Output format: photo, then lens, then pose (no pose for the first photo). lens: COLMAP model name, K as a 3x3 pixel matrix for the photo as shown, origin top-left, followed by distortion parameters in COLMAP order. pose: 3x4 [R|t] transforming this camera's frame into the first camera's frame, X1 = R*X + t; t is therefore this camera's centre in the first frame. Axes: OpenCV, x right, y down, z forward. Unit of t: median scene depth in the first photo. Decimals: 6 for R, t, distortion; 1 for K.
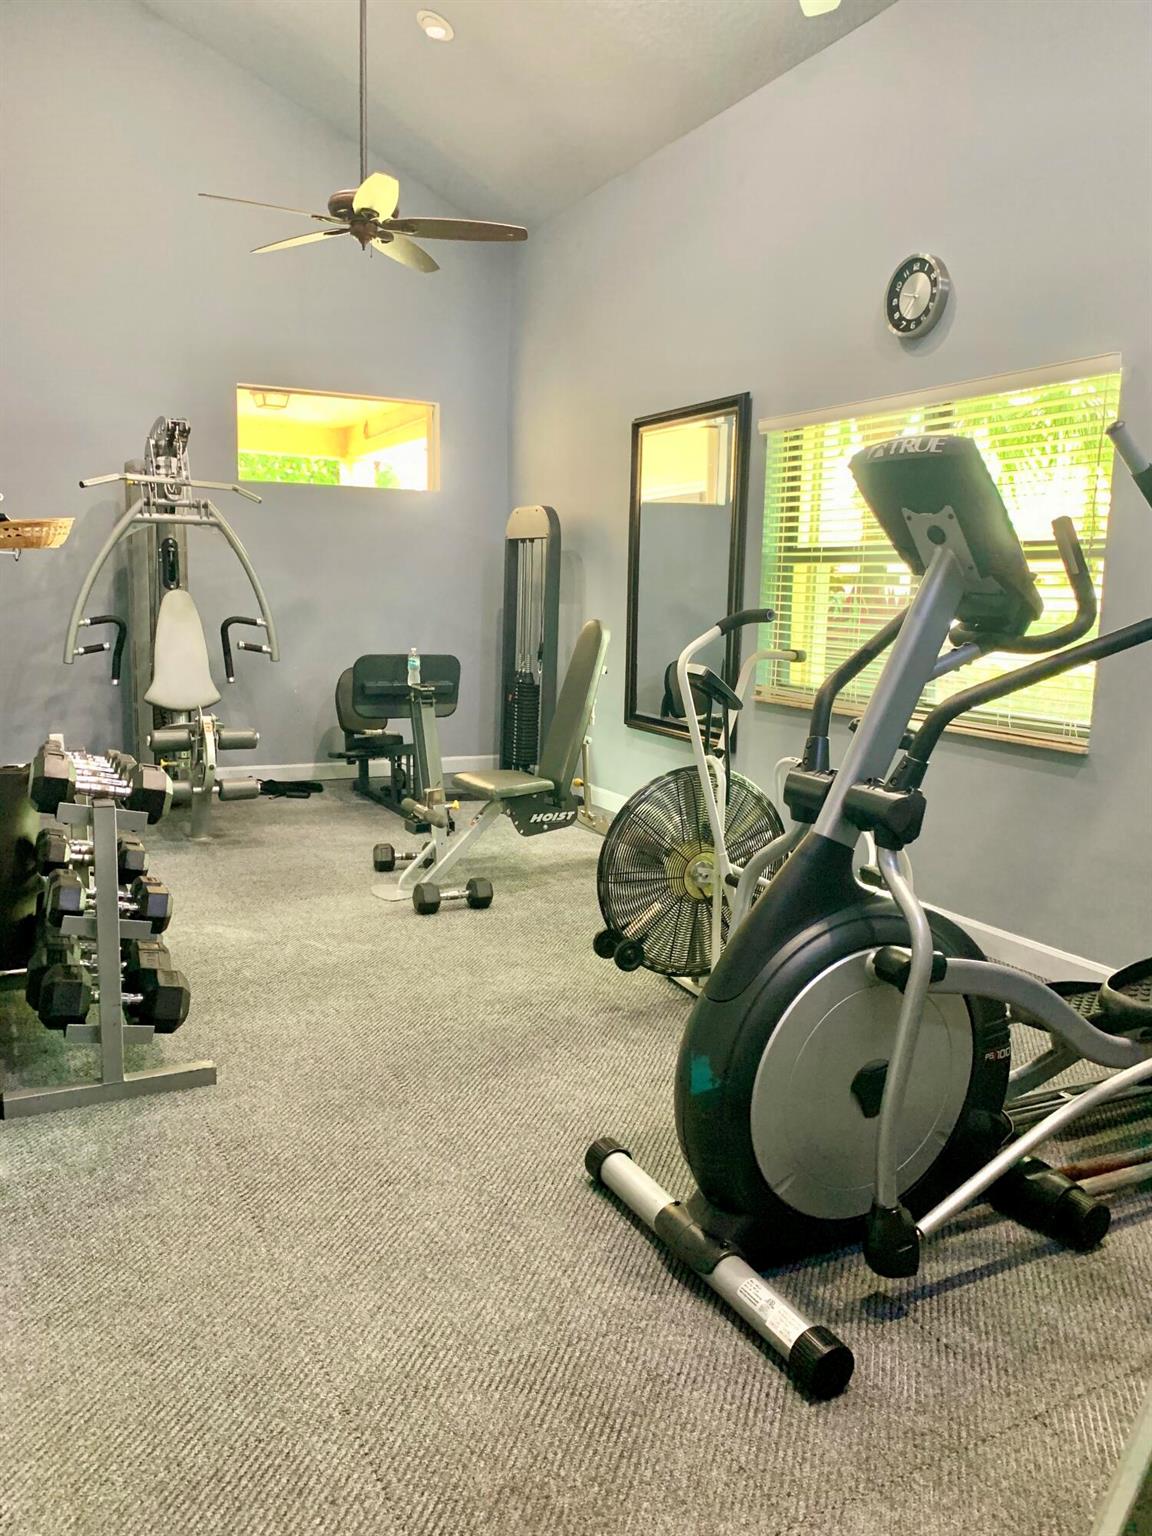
lens RADIAL K [[1175.5, 0, 581.0], [0, 1175.5, 765.4], [0, 0, 1]] dist [0.004330, -0.000348]
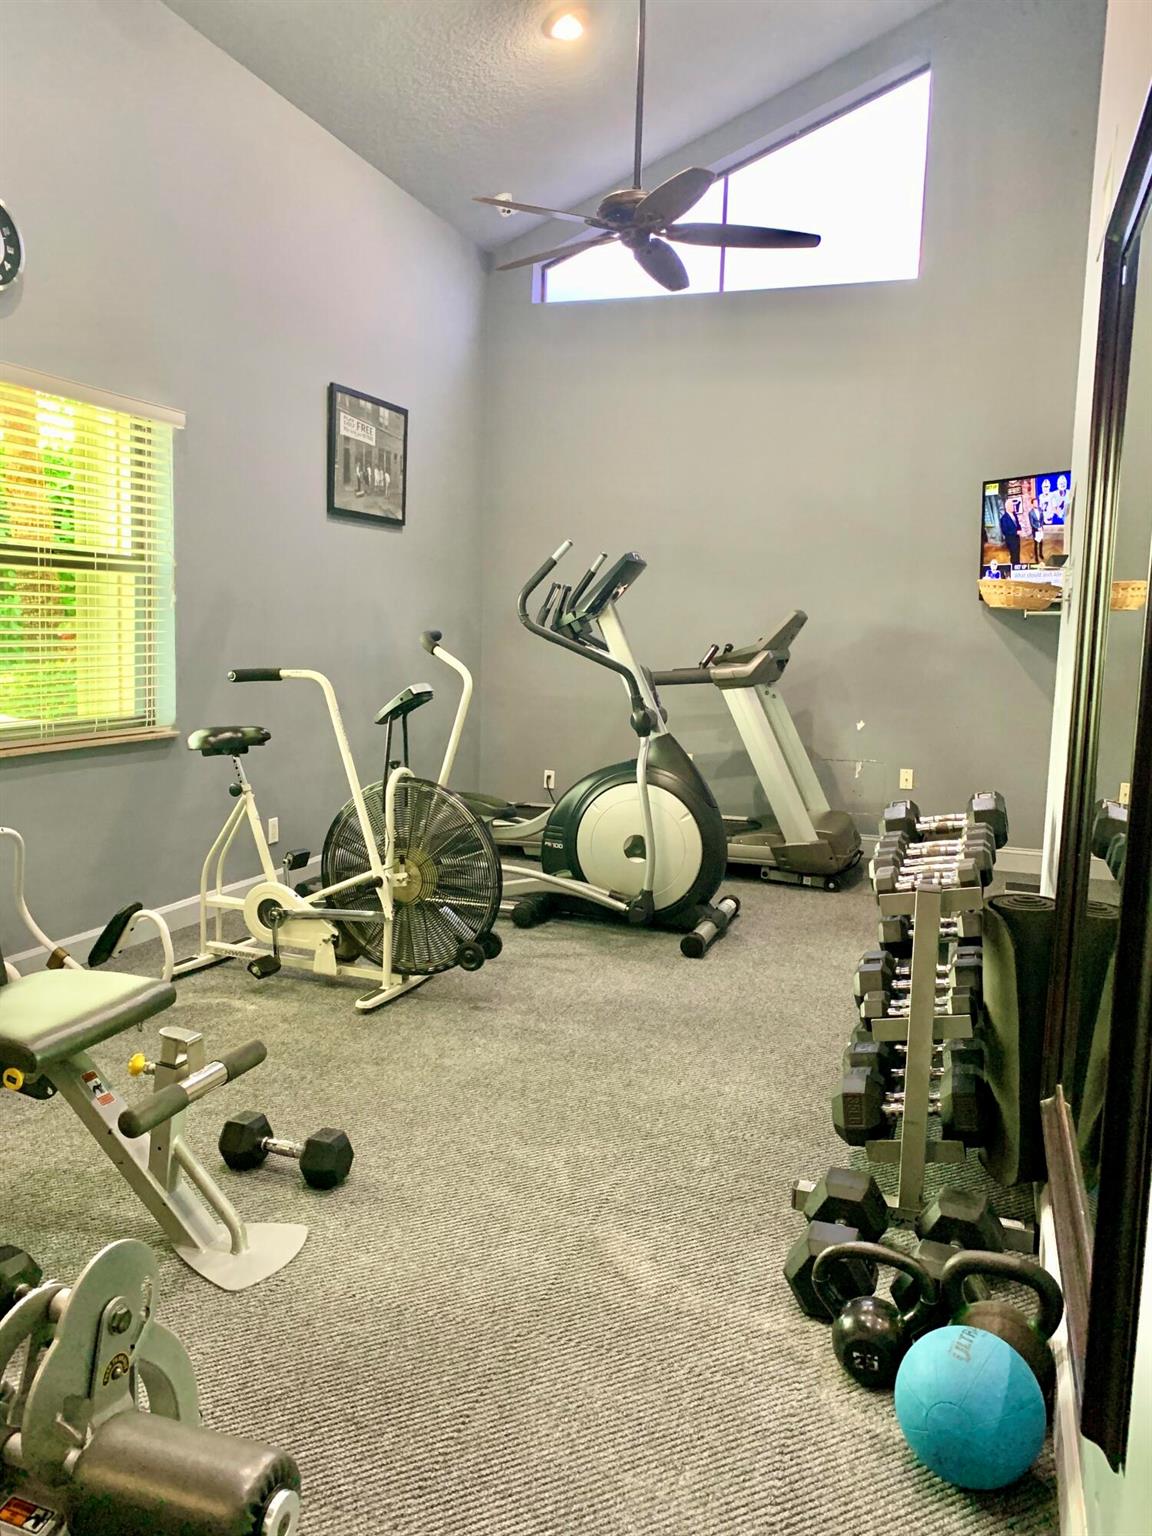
lens RADIAL K [[1175.5, 0, 580.7], [0, 1175.5, 767.7], [0, 0, 1]] dist [0.004330, -0.000348]
pose [[-0.697632, -0.132772, 0.704046, -0.699381], [0.058234, 0.968919, 0.240427, -0.237242], [-0.714086, 0.208729, -0.668217, 1.463551]]
